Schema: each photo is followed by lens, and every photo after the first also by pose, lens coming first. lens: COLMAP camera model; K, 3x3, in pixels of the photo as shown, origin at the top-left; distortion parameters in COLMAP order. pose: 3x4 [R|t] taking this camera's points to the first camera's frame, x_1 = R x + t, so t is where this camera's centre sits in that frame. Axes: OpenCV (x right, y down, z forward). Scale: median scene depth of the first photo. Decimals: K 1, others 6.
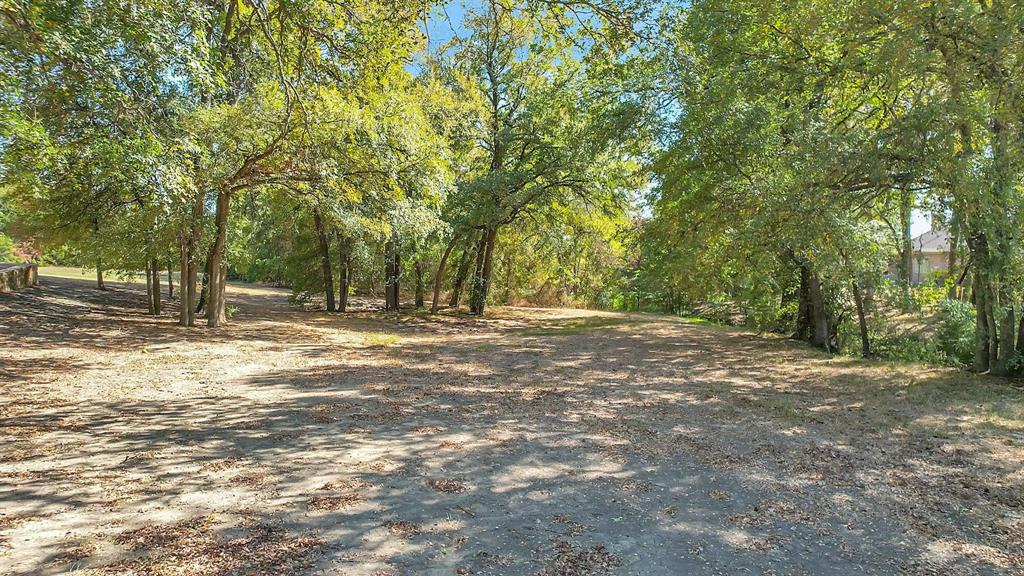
lens RADIAL K [[663.7, 0, 507.4], [0, 663.7, 290.7], [0, 0, 1]] dist [-0.064108, 0.039185]
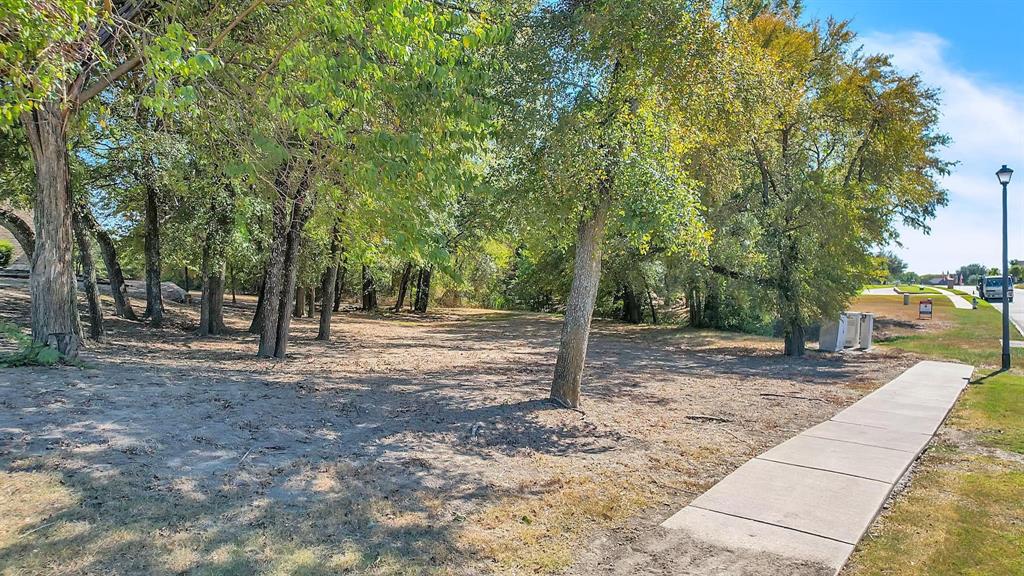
lens RADIAL K [[663.7, 0, 513.9], [0, 663.7, 287.6], [0, 0, 1]] dist [-0.064108, 0.039185]
pose [[0.966477, -0.006839, 0.256661, -0.223229], [0.009596, 0.999909, -0.009490, -0.003127], [-0.256573, 0.011634, 0.966455, -0.483805]]
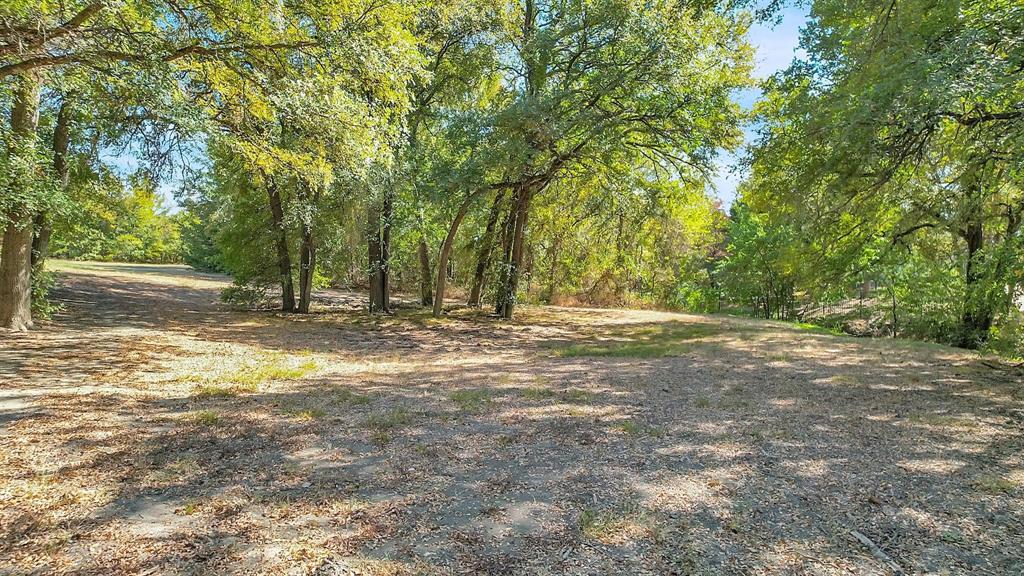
lens RADIAL K [[663.7, 0, 513.0], [0, 663.7, 286.1], [0, 0, 1]] dist [-0.064108, 0.039185]
pose [[0.997397, 0.003973, -0.071999, 0.014243], [-0.004497, 0.999965, -0.007119, 0.007805], [0.071968, 0.007425, 0.997379, 0.301307]]
